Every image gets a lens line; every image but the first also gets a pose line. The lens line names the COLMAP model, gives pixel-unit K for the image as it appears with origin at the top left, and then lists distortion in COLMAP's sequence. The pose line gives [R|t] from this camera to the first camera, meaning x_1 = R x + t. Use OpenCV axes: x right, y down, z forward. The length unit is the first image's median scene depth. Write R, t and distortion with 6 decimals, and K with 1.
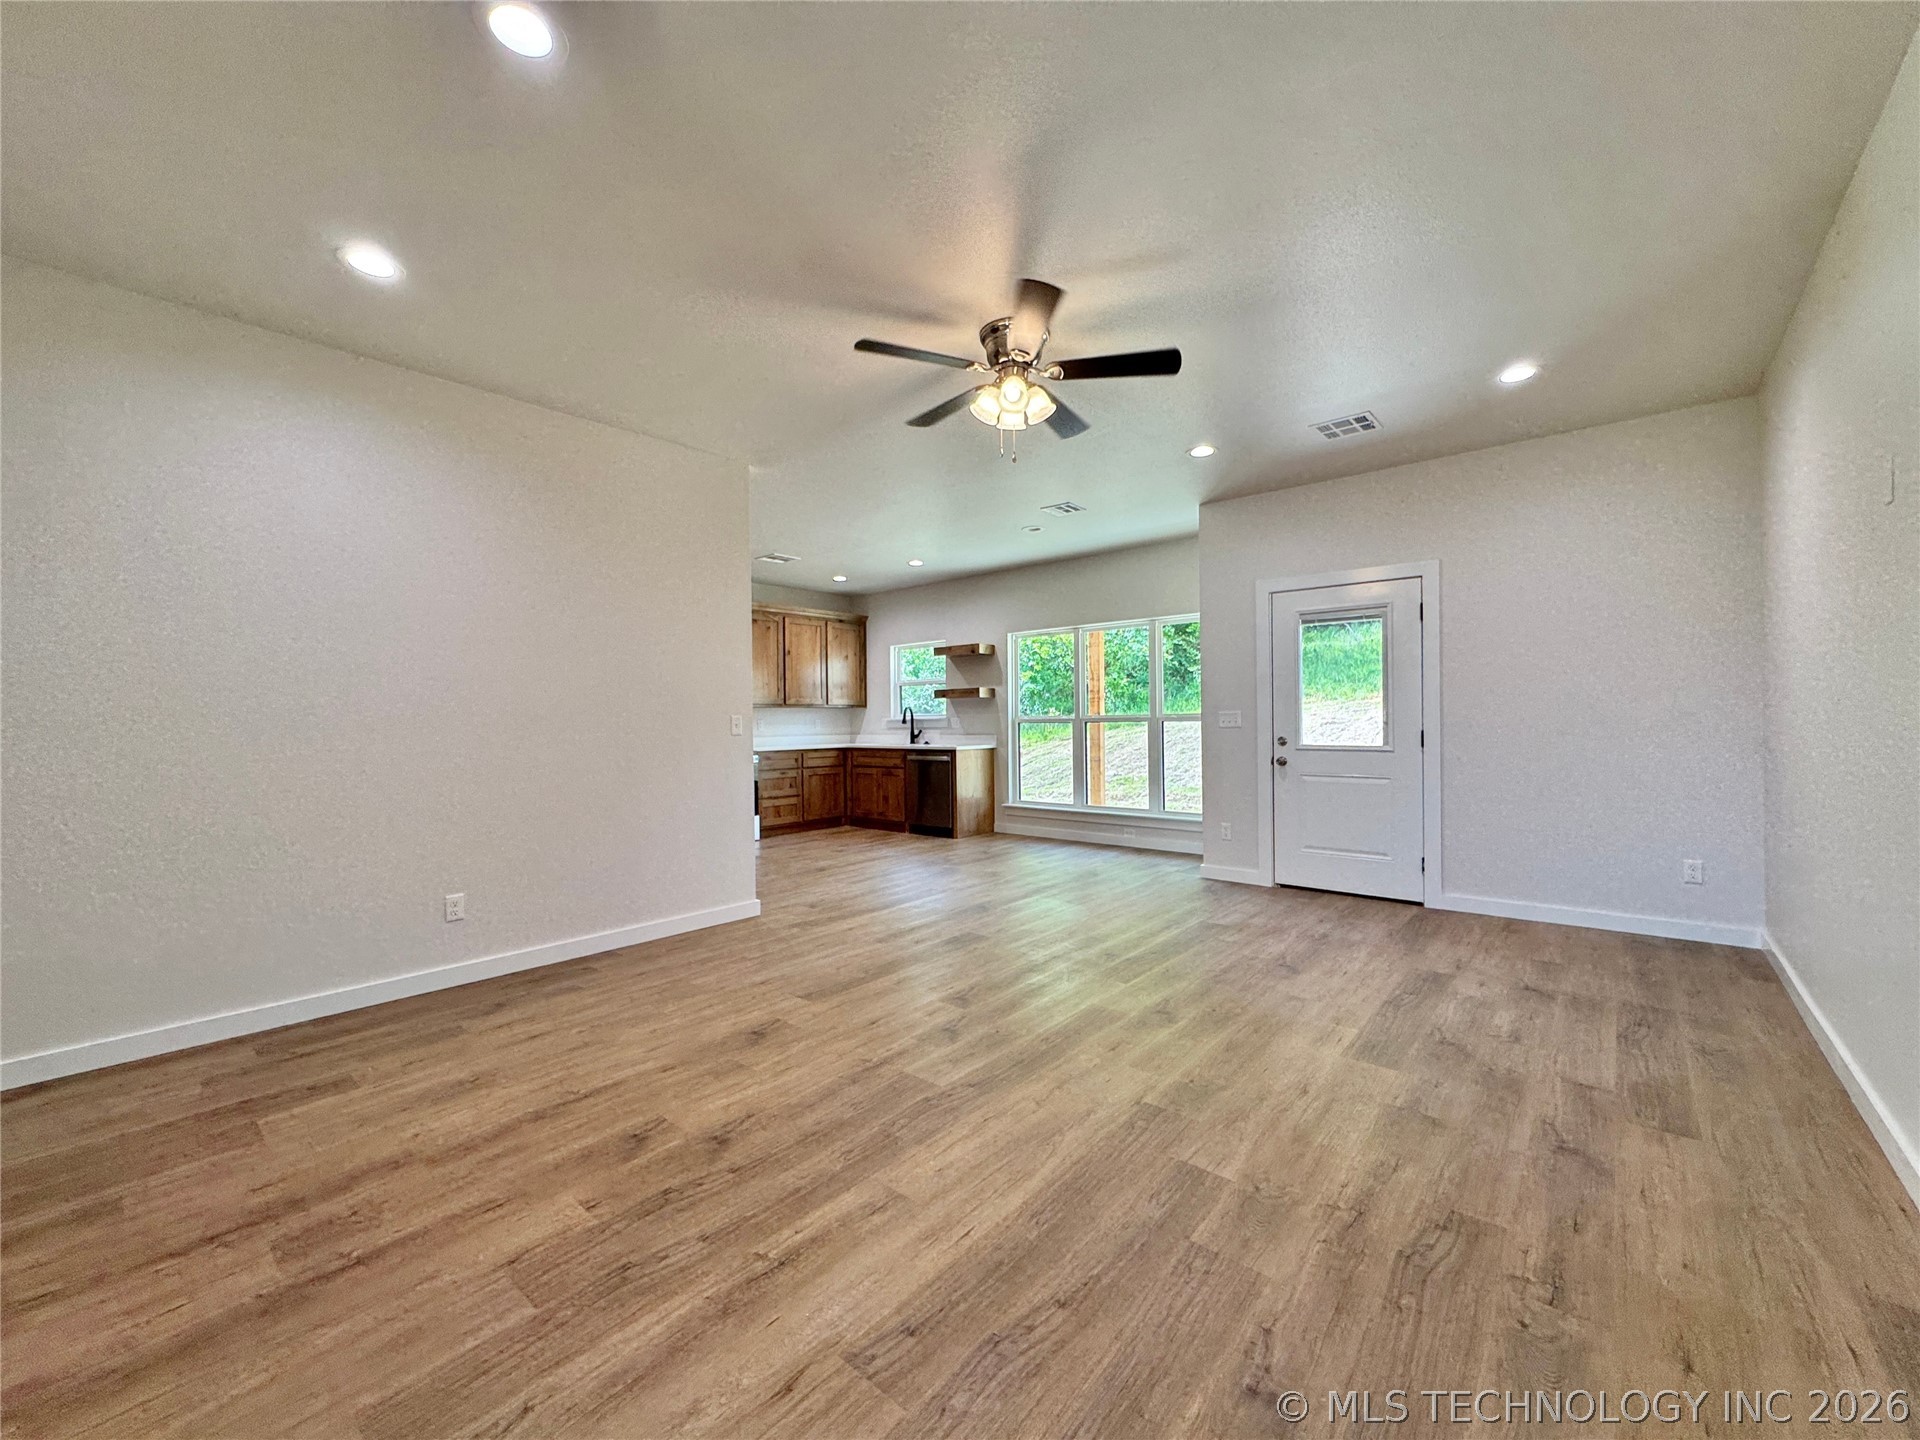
lens RADIAL K [[766.3, 0, 961.7], [0, 766.3, 714.9], [0, 0, 1]] dist [-0.001637, -0.000116]
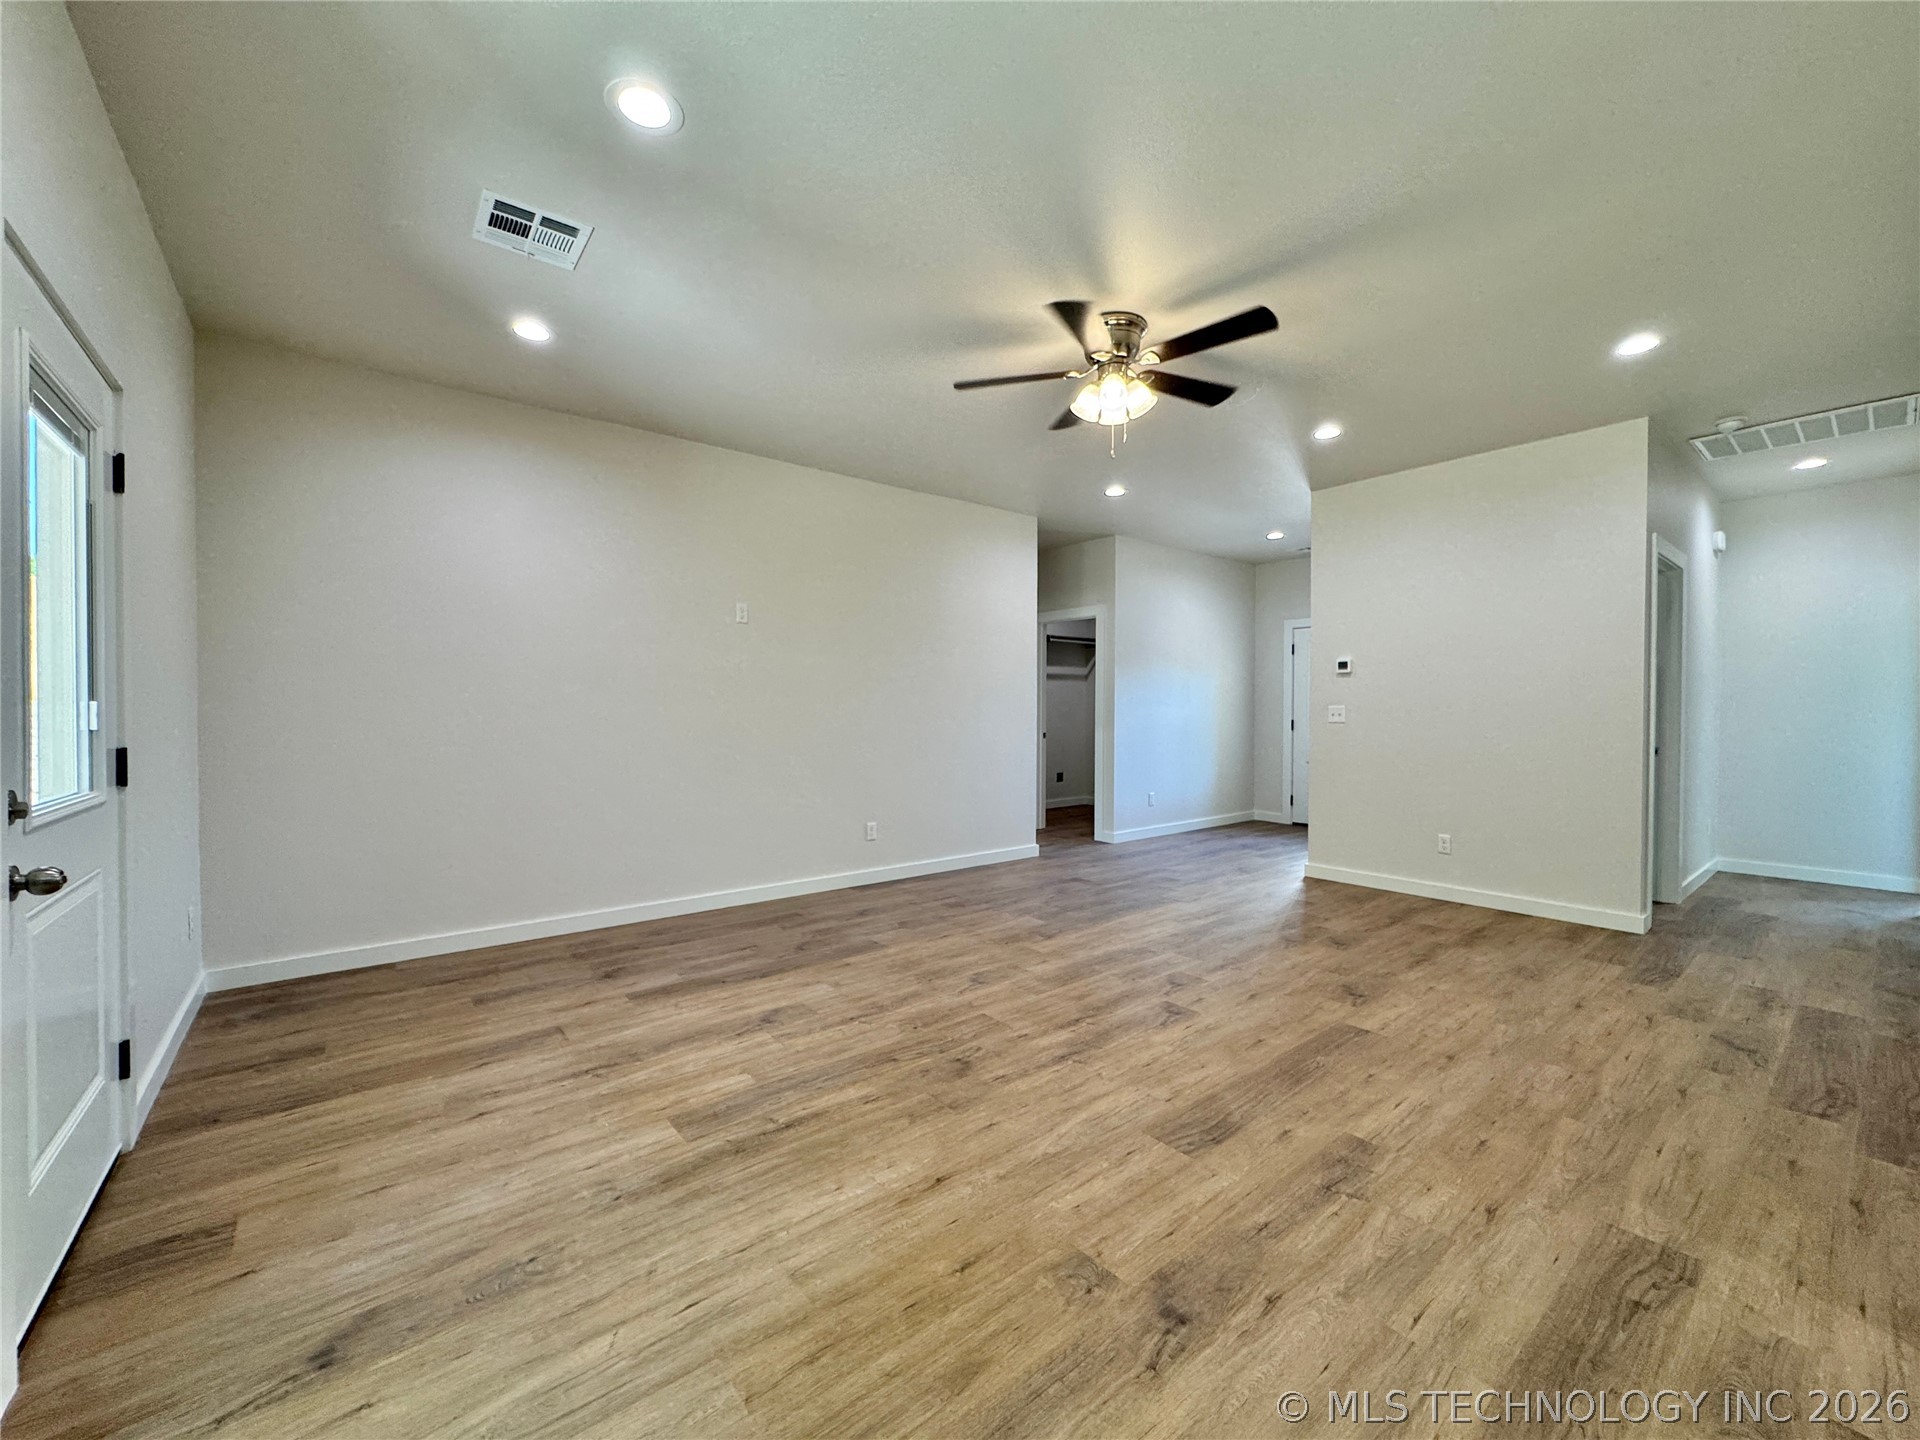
lens RADIAL K [[766.3, 0, 961.1], [0, 766.3, 723.2], [0, 0, 1]] dist [-0.001637, -0.000116]
pose [[-0.983683, 0.005820, 0.179814, 0.069387], [0.007628, 0.999927, 0.009364, 0.006969], [-0.179746, 0.010583, -0.983656, 1.635269]]
